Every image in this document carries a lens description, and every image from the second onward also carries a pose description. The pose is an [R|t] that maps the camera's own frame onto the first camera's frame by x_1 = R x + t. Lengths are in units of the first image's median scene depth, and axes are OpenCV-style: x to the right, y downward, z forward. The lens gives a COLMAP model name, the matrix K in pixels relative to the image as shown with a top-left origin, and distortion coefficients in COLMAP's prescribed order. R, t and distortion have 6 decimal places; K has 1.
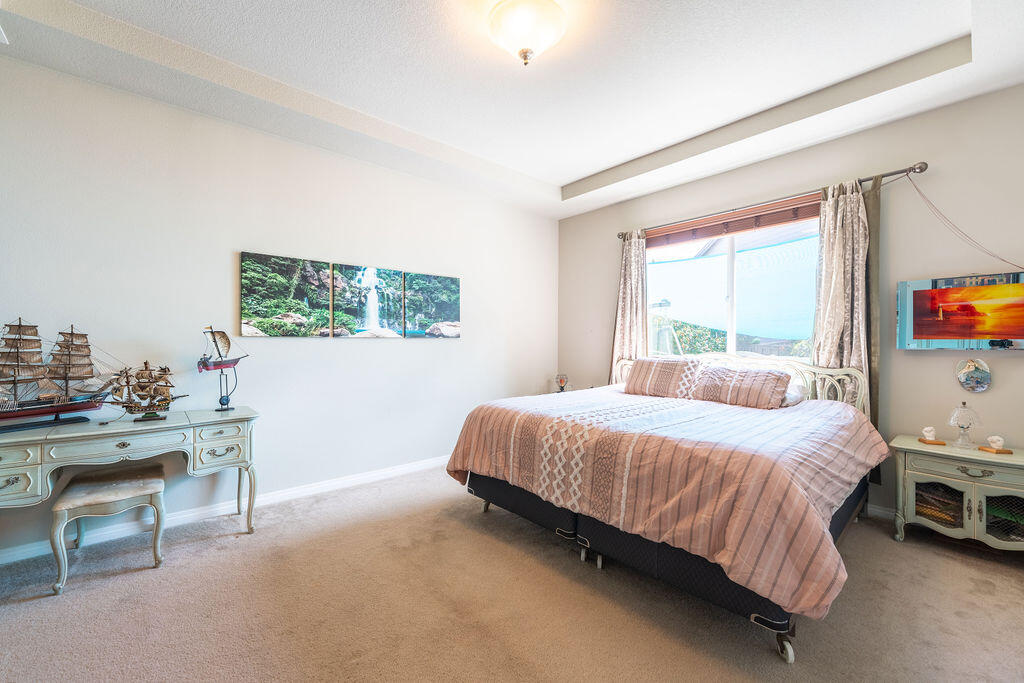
lens RADIAL K [[411.5, 0, 510.2], [0, 411.5, 343.9], [0, 0, 1]] dist [-0.000627, -0.000189]
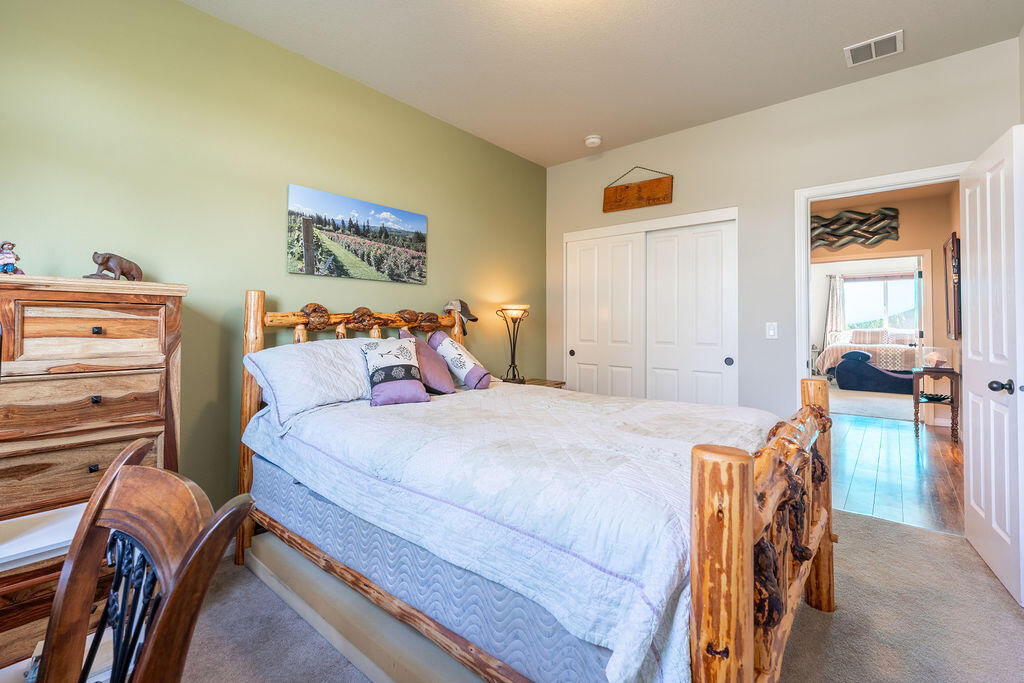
lens RADIAL K [[447.6, 0, 488.0], [0, 447.6, 316.6], [0, 0, 1]] dist [0.000331, -0.000095]
pose [[0.993135, 0.000882, 0.116970, -2.795505], [0.001574, 0.999780, -0.020911, 0.006895], [-0.116963, 0.020951, 0.992915, -1.796057]]
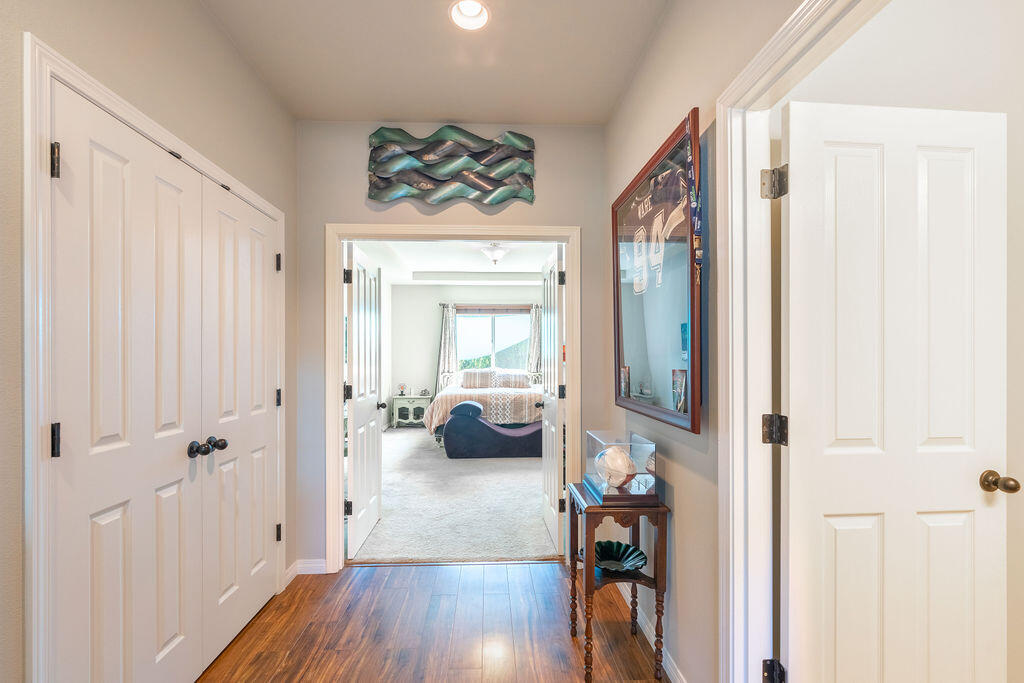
lens RADIAL K [[427.7, 0, 505.2], [0, 427.7, 359.0], [0, 0, 1]] dist [-0.000582, -0.000441]
pose [[0.627917, -0.002908, 0.778275, -1.556871], [0.006384, 0.999979, -0.001415, -0.027242], [-0.778254, 0.005857, 0.627922, -0.613790]]
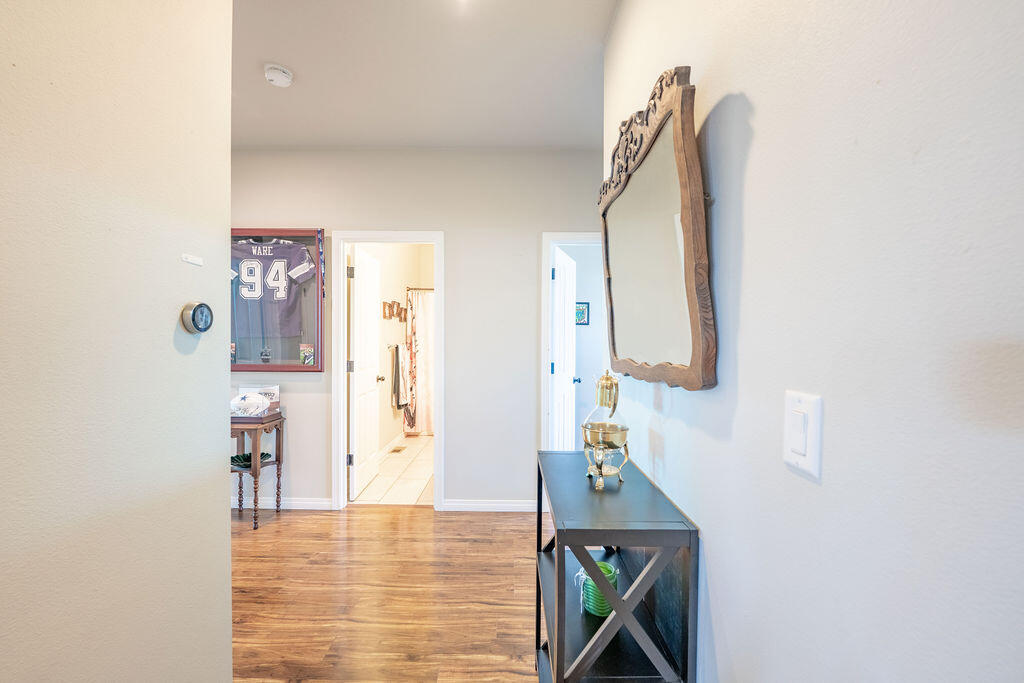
lens RADIAL K [[414.8, 0, 509.9], [0, 414.8, 342.1], [0, 0, 1]] dist [-0.013066, -0.000058]
pose [[-0.749732, -0.011497, 0.661642, -2.109282], [-0.007387, 0.999932, 0.009004, -0.032133], [-0.661700, 0.001864, -0.749766, 0.001624]]
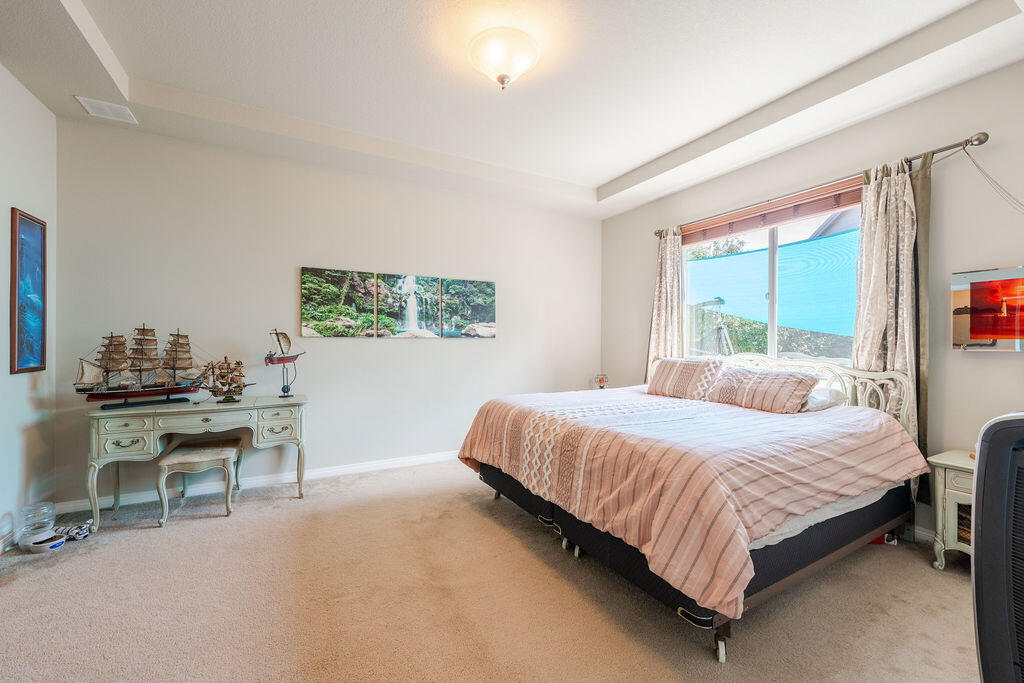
lens RADIAL K [[411.5, 0, 510.2], [0, 411.5, 343.9], [0, 0, 1]] dist [-0.000627, -0.000189]
pose [[0.975656, 0.002443, -0.219293, 0.216105], [-0.002575, 0.999997, -0.000315, 0.001538], [0.219291, 0.000872, 0.975659, -0.048917]]
